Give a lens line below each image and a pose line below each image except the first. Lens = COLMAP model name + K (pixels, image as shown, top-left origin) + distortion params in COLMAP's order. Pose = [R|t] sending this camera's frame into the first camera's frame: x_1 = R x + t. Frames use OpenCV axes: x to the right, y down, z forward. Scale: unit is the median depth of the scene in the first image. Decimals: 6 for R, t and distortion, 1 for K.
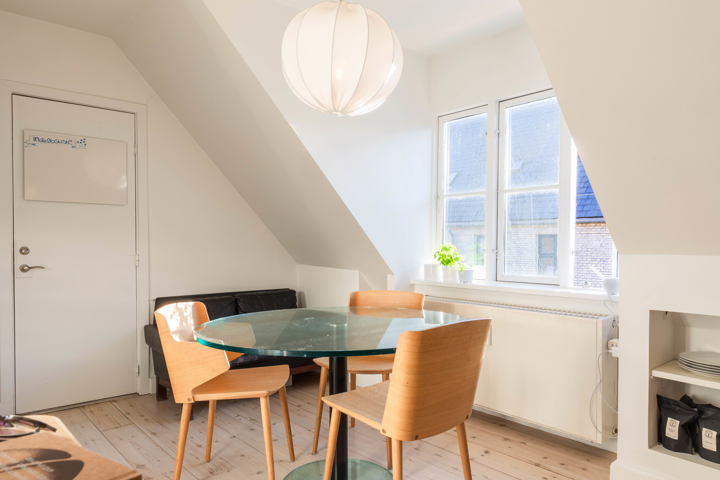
lens RADIAL K [[488.8, 0, 360.0], [0, 488.8, 240.0], [0, 0, 1]] dist [0.006615, 0.002166]
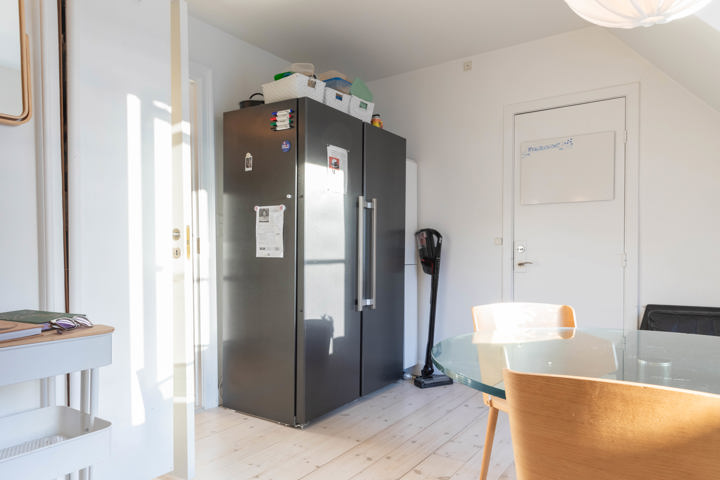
lens RADIAL K [[496.4, 0, 363.0], [0, 496.4, 257.6], [0, 0, 1]] dist [0.007336, 0.000797]
pose [[0.246212, 0.020420, -0.969001, 0.338994], [0.008377, 0.999696, 0.023195, 0.012319], [0.969180, -0.013828, 0.245966, 0.333133]]
